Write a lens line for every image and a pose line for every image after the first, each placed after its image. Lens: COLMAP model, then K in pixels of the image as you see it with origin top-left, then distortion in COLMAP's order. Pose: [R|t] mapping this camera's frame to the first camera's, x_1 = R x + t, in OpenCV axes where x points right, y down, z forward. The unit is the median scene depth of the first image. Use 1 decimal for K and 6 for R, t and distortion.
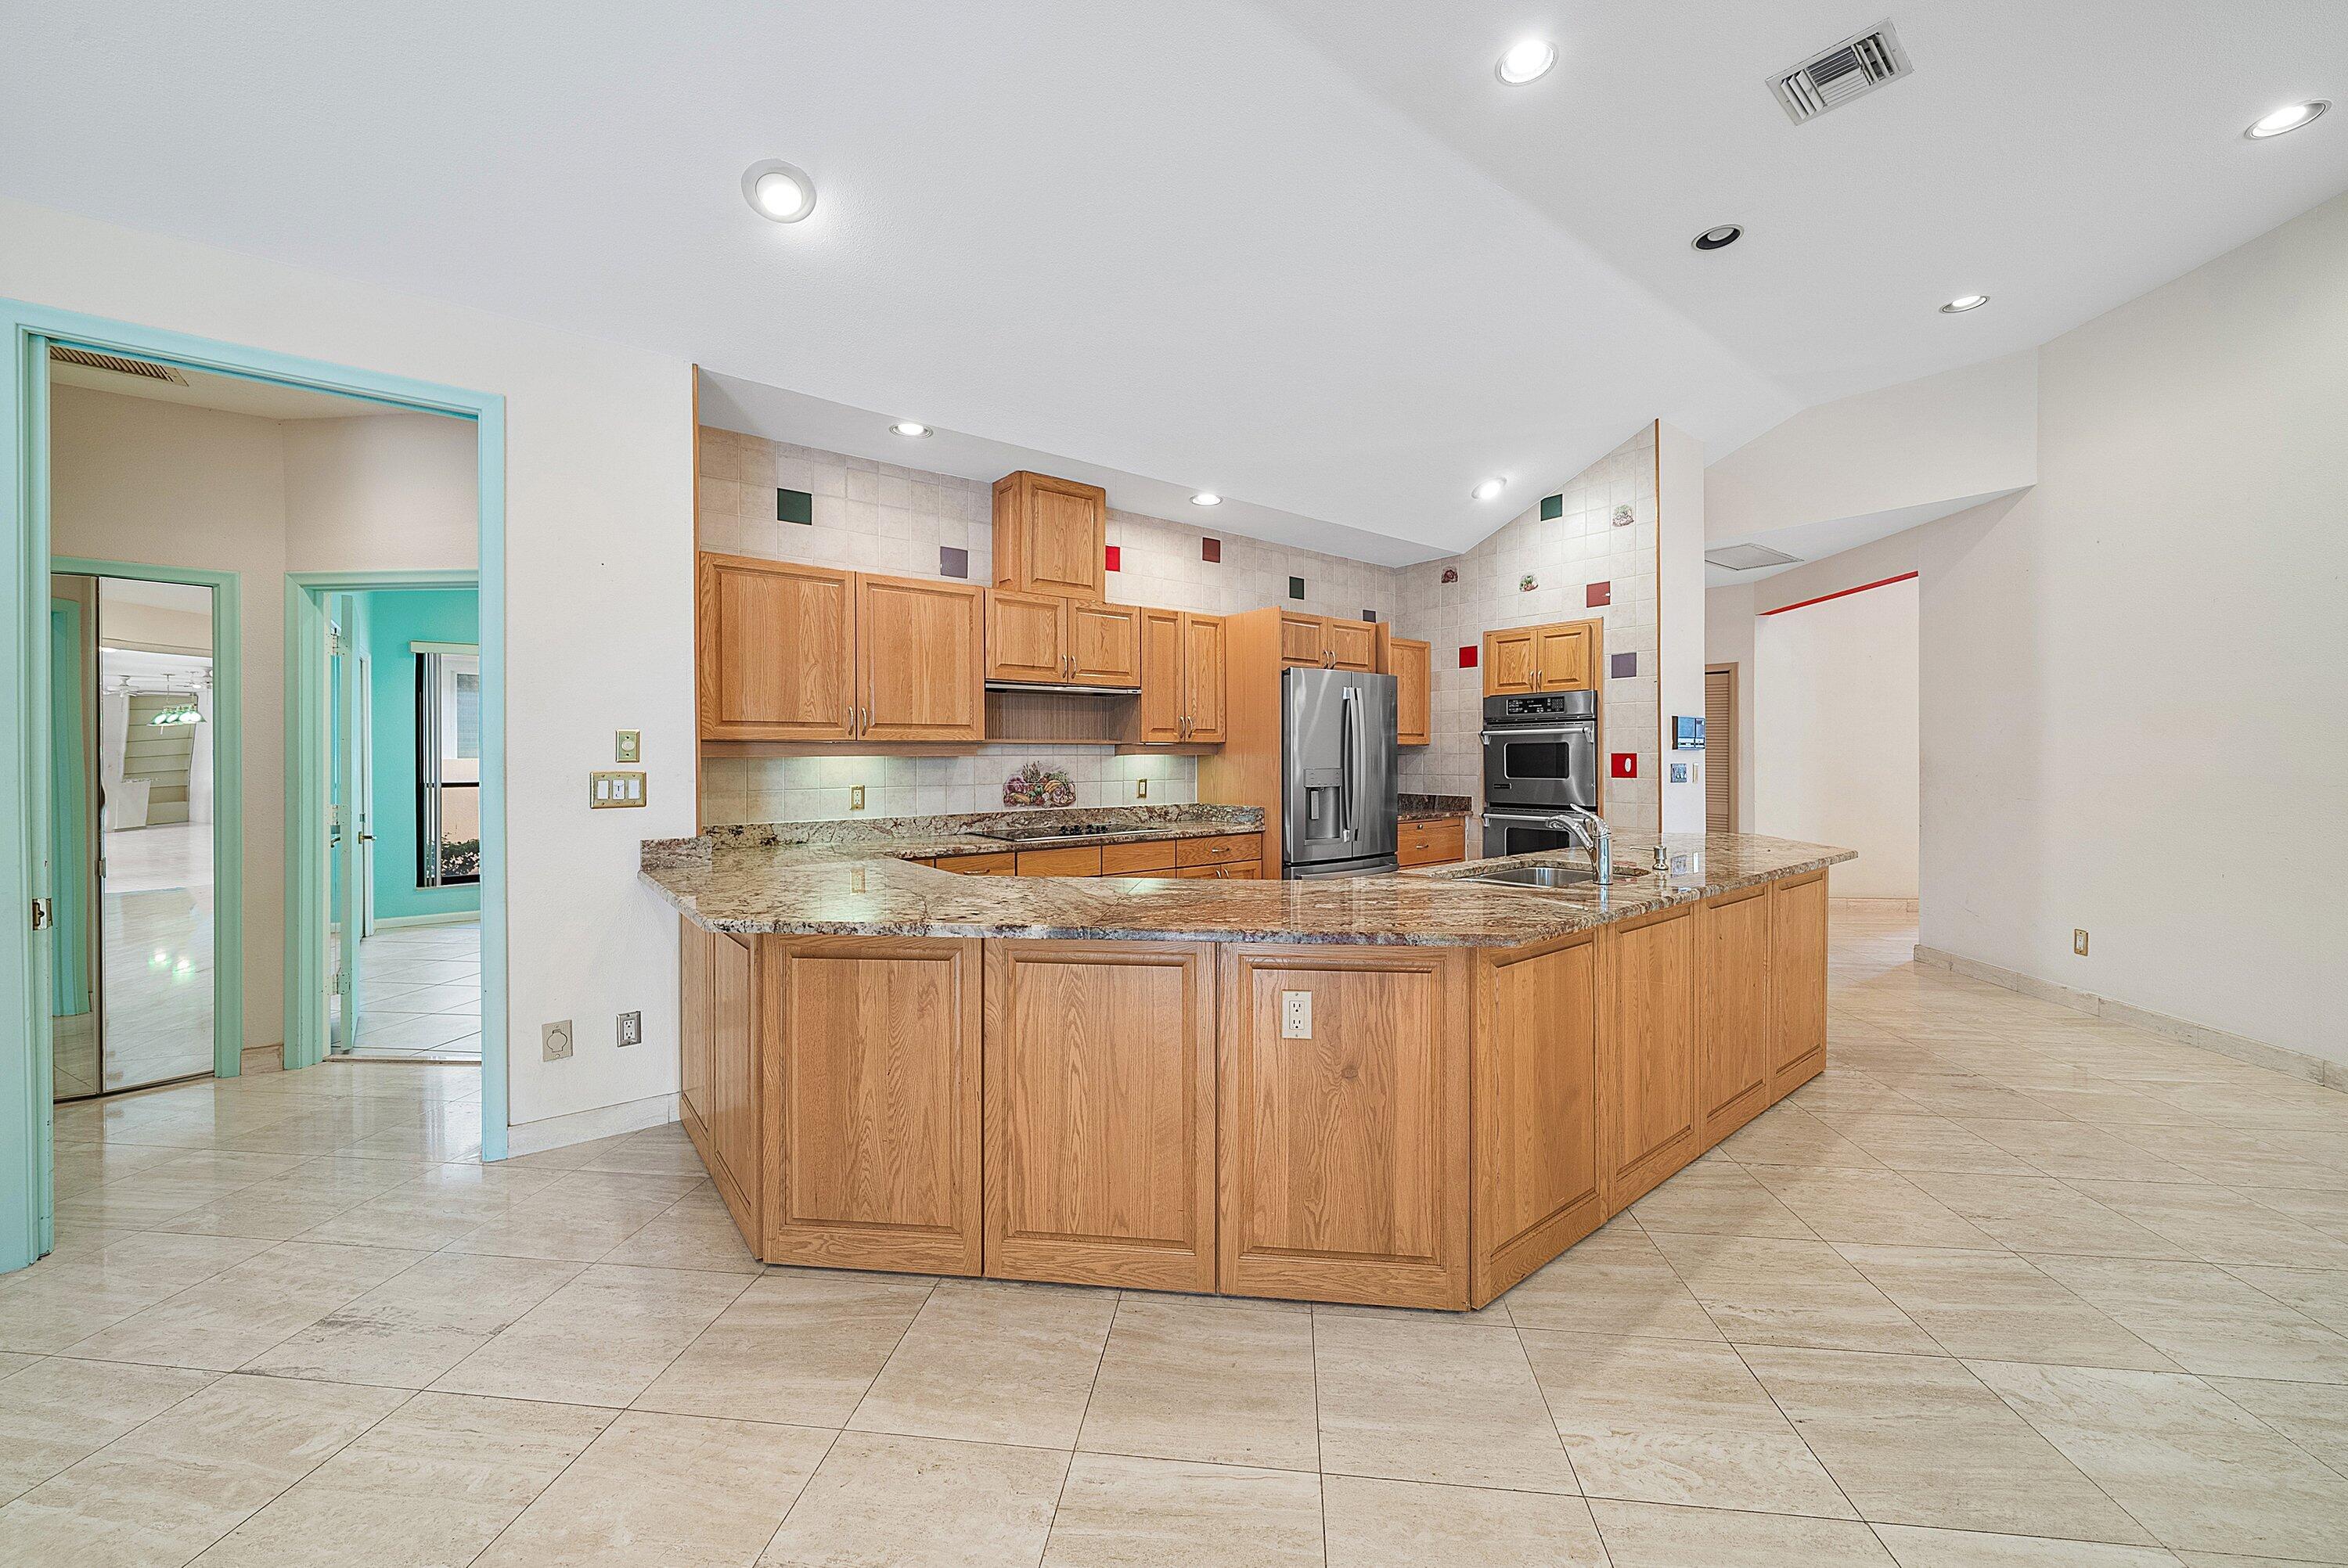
lens RADIAL K [[902.7, 0, 1187.9], [0, 902.7, 759.6], [0, 0, 1]] dist [-0.003446, -0.000261]
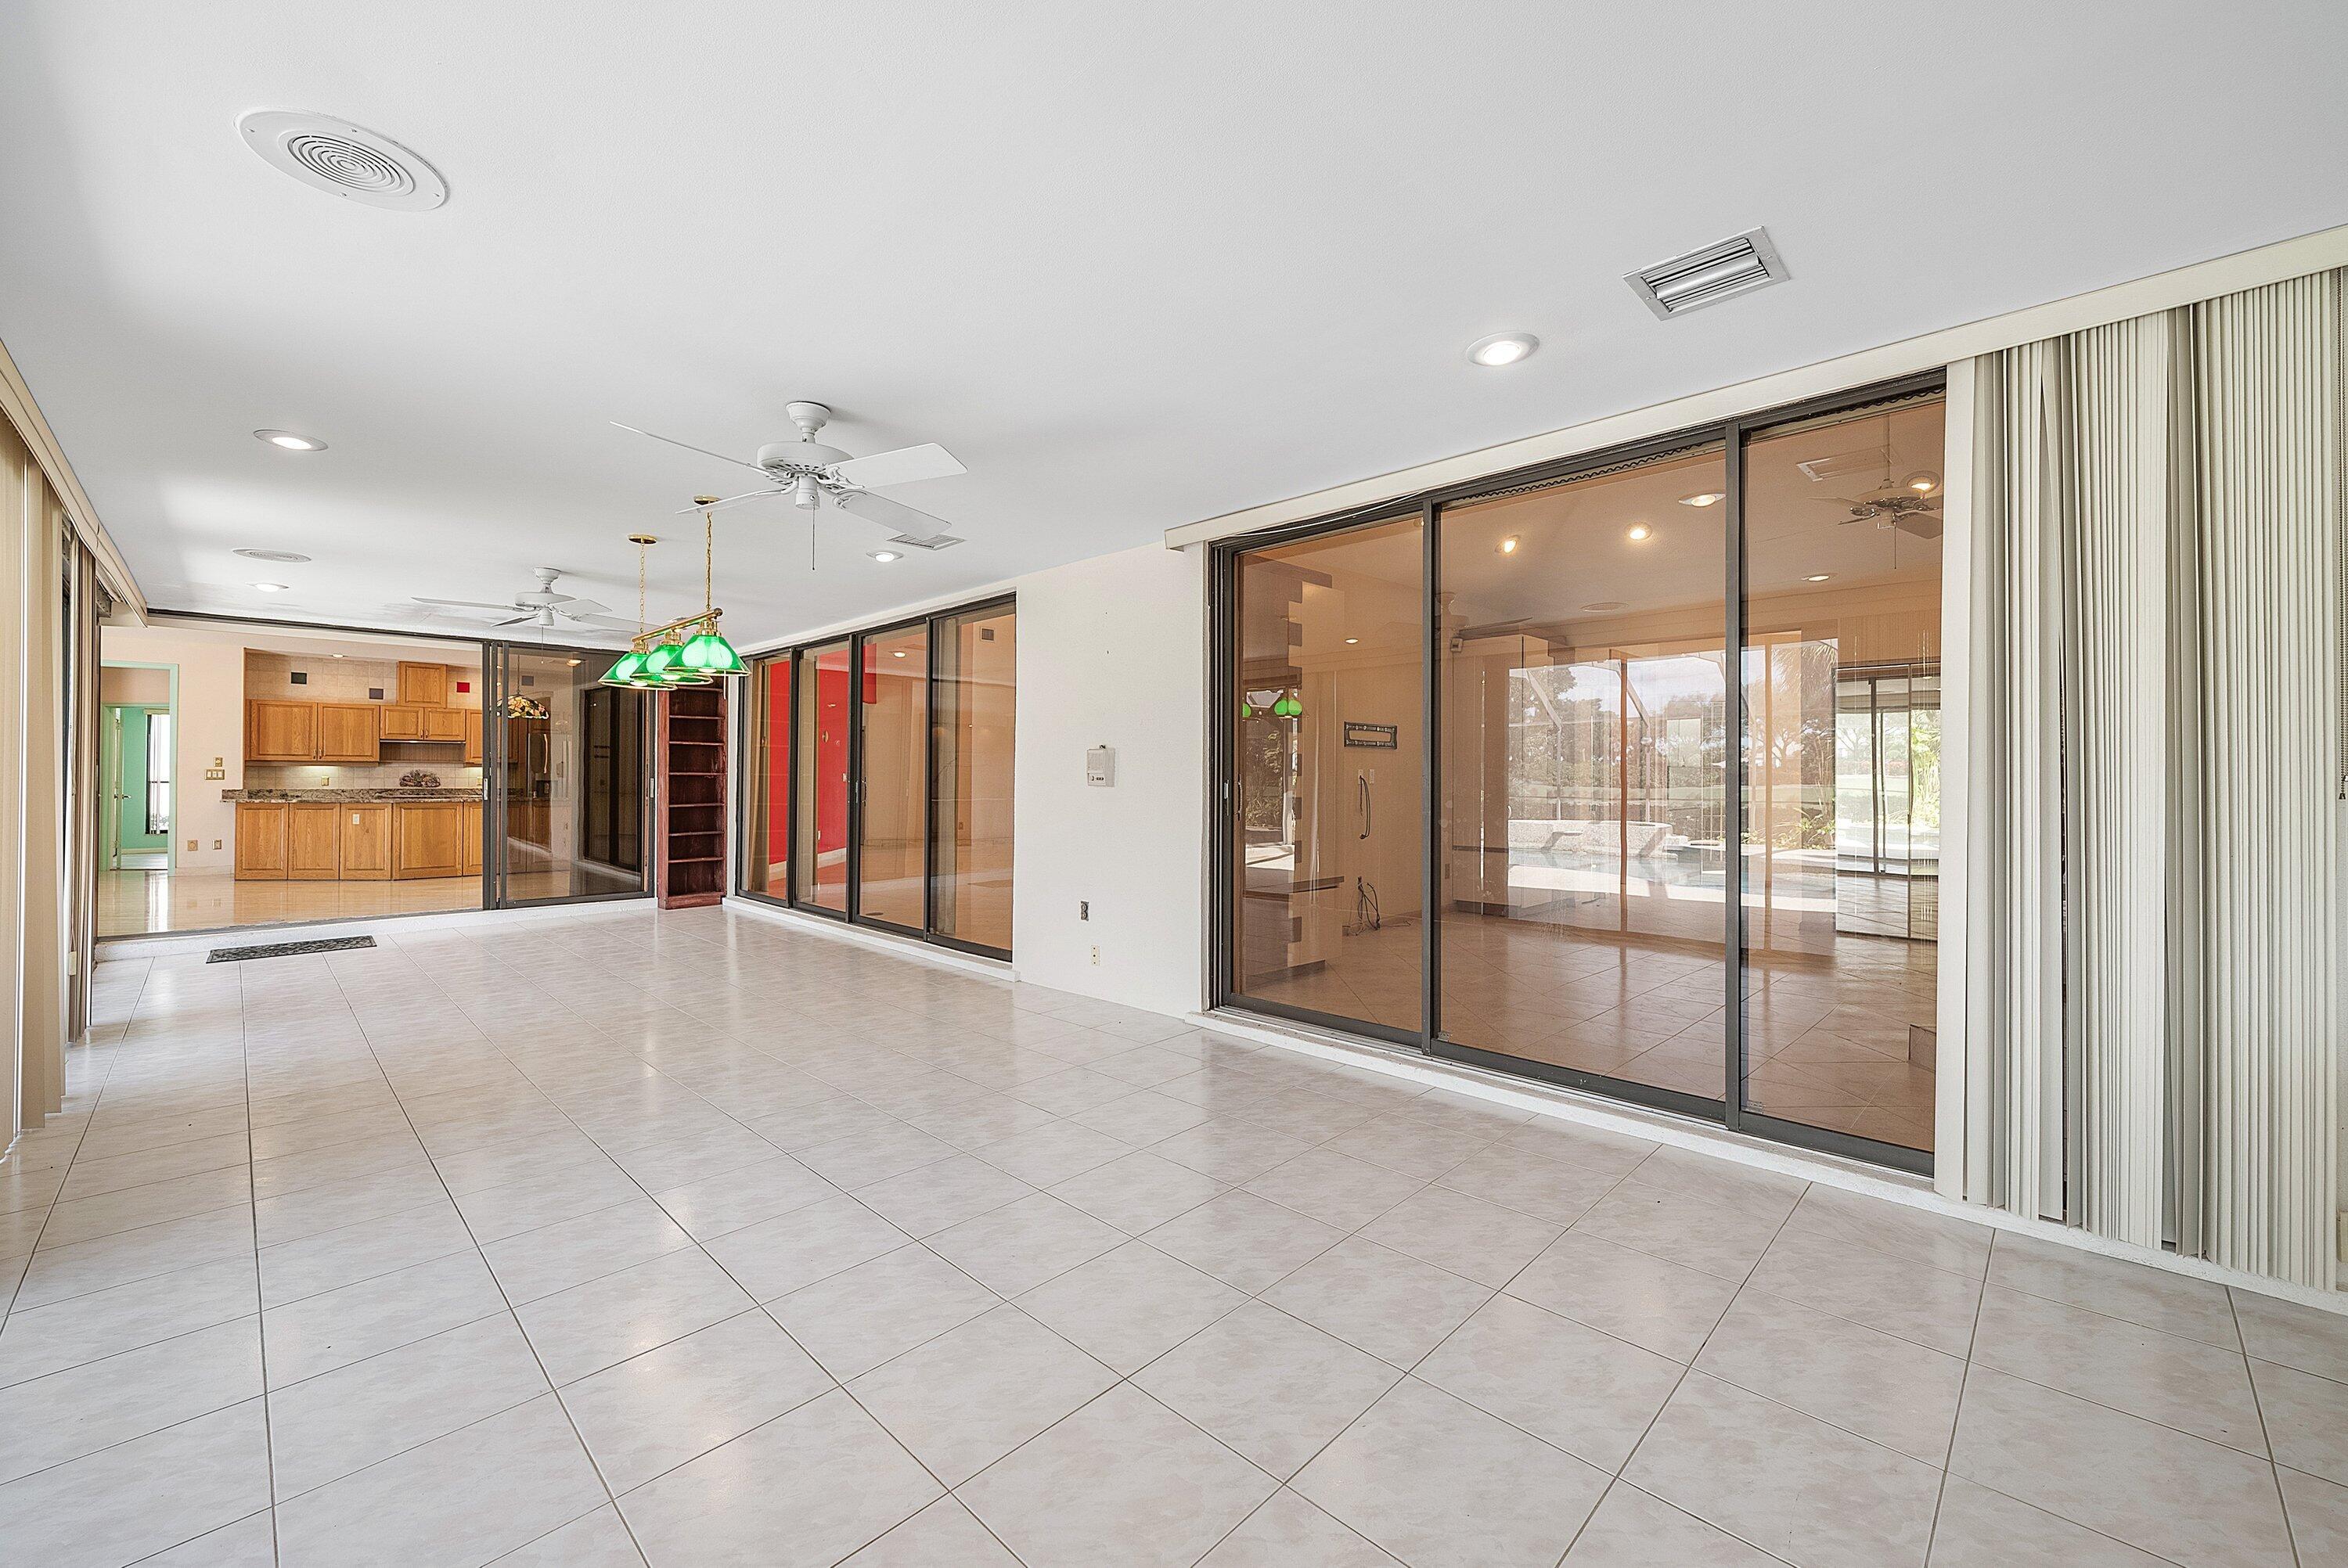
lens RADIAL K [[940.0, 0, 1174.4], [0, 940.0, 777.3], [0, 0, 1]] dist [-0.002378, -0.000155]
pose [[0.992006, 0.009217, 0.125850, 1.807186], [-0.008360, 0.999938, -0.007336, 0.028662], [-0.125910, 0.006225, 0.992022, -2.131540]]
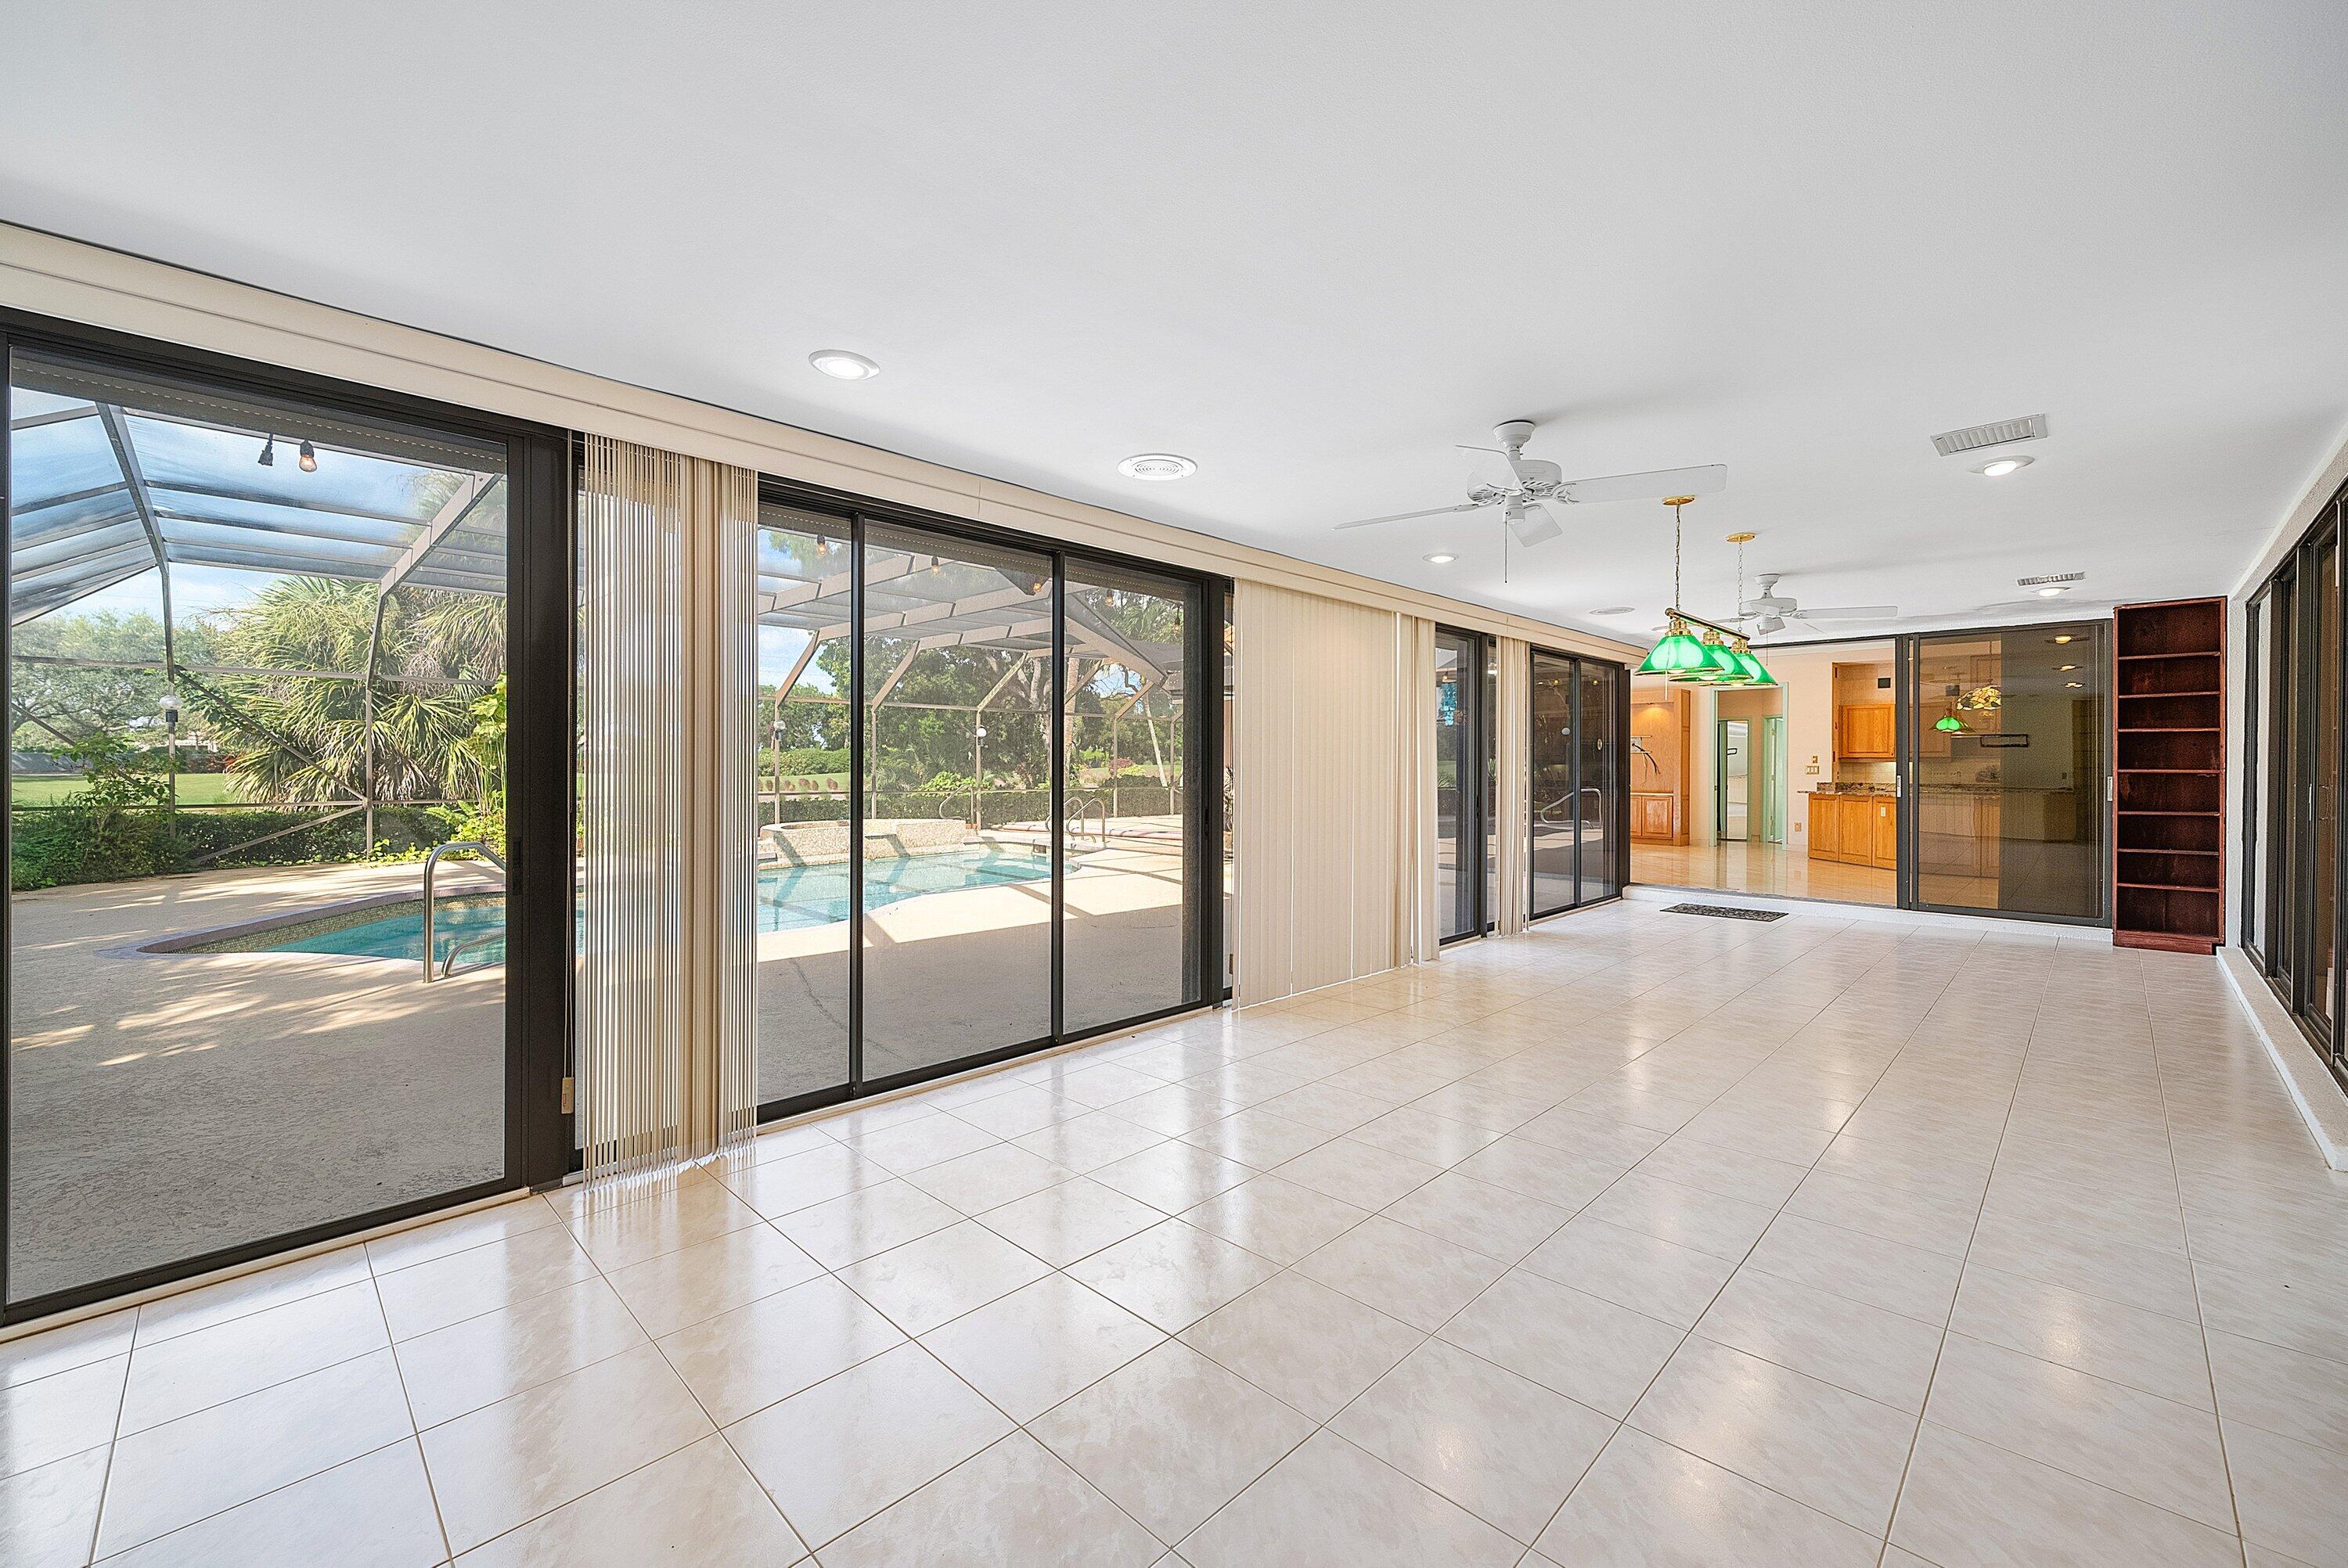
lens RADIAL K [[940.0, 0, 1183.4], [0, 940.0, 769.4], [0, 0, 1]] dist [-0.002378, -0.000155]
pose [[0.121983, 0.011491, -0.992466, 2.361287], [-0.009145, 0.999904, 0.010453, 0.009830], [0.992490, 0.007801, 0.122076, -1.713143]]
